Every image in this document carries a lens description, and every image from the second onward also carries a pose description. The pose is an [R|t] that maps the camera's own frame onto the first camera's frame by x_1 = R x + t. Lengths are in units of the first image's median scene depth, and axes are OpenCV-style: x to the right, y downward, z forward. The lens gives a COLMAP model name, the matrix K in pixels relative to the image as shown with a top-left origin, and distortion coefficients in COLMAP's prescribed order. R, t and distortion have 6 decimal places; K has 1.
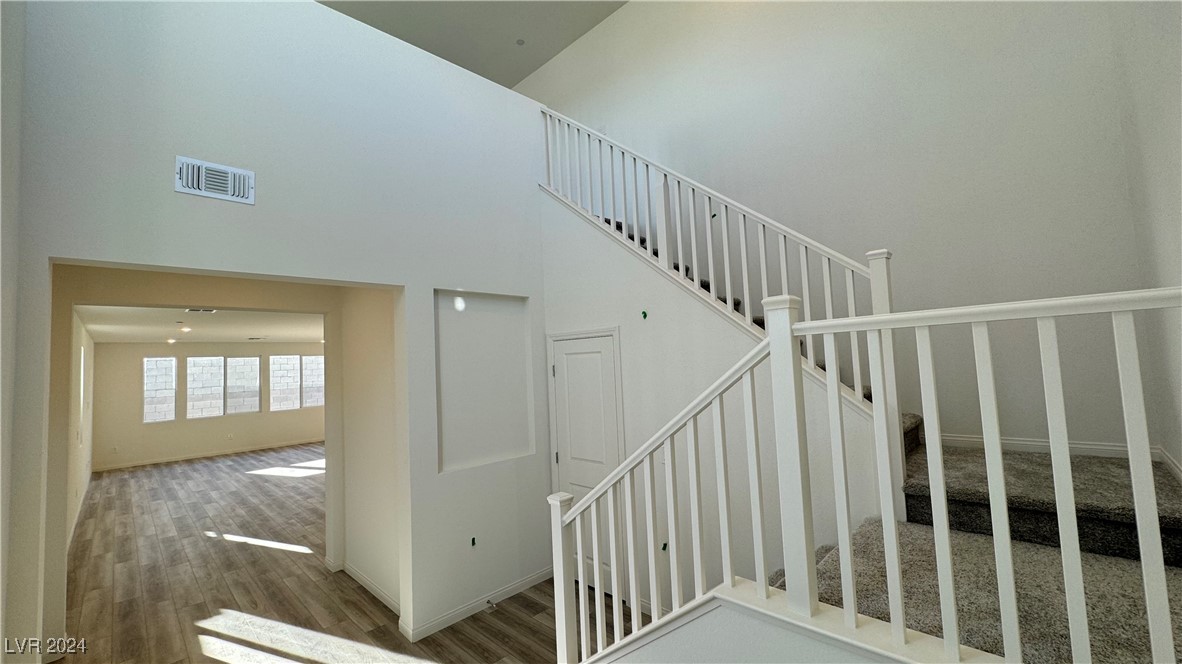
lens RADIAL K [[473.2, 0, 591.0], [0, 473.2, 332.0], [0, 0, 1]] dist [-0.001614, 0.000036]
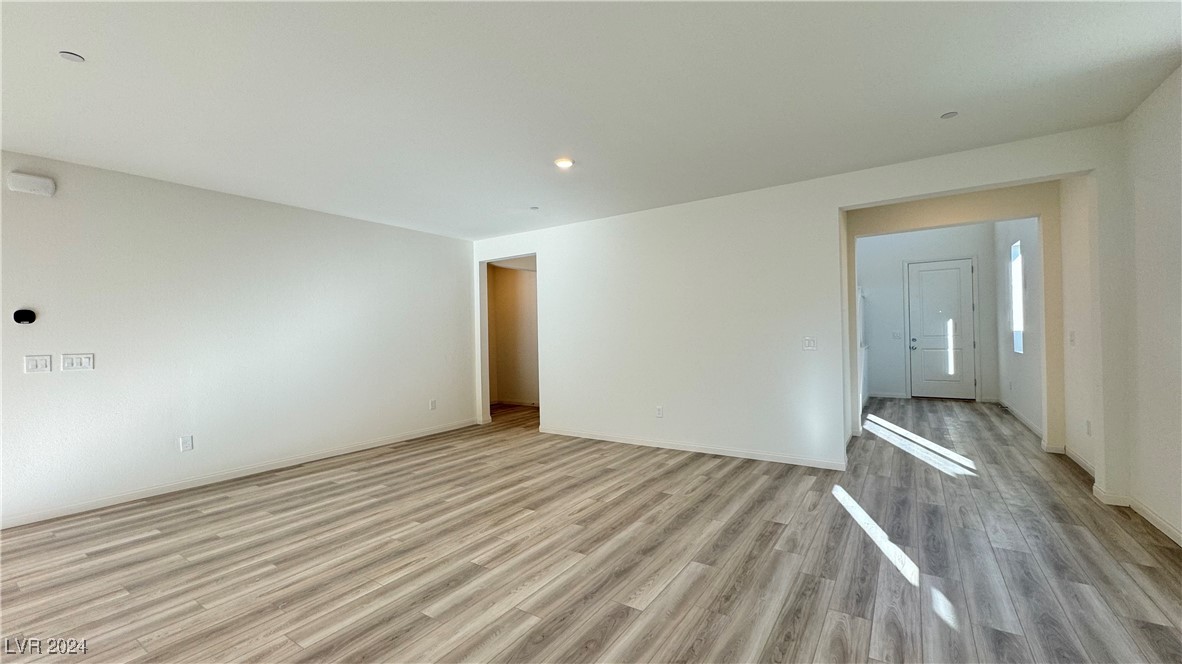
lens RADIAL K [[473.2, 0, 591.0], [0, 473.2, 332.0], [0, 0, 1]] dist [-0.001614, 0.000036]
pose [[-0.190416, 0.055174, 0.980152, -0.691112], [-0.031748, 0.997551, -0.062321, 0.141262], [-0.981190, -0.042984, -0.188198, 0.826896]]
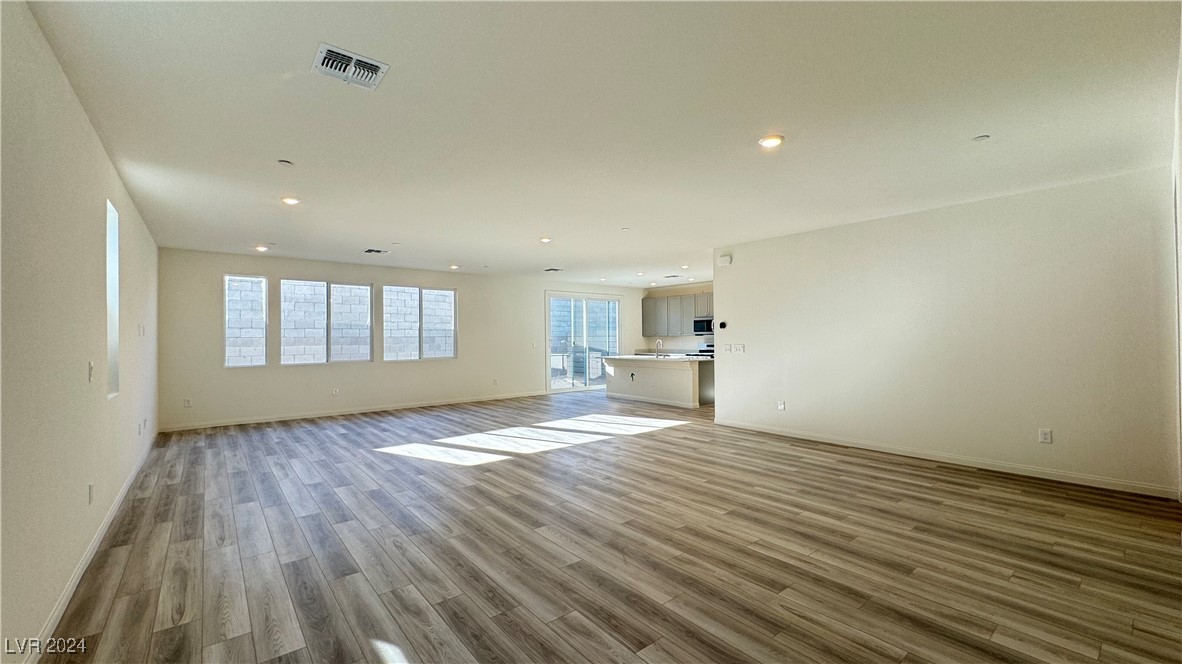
lens RADIAL K [[473.2, 0, 591.0], [0, 473.2, 332.0], [0, 0, 1]] dist [-0.001614, 0.000036]
pose [[0.994098, 0.037742, -0.101706, -0.381109], [-0.032107, 0.997887, 0.056482, 0.094749], [0.103622, -0.052884, 0.993210, 0.408191]]
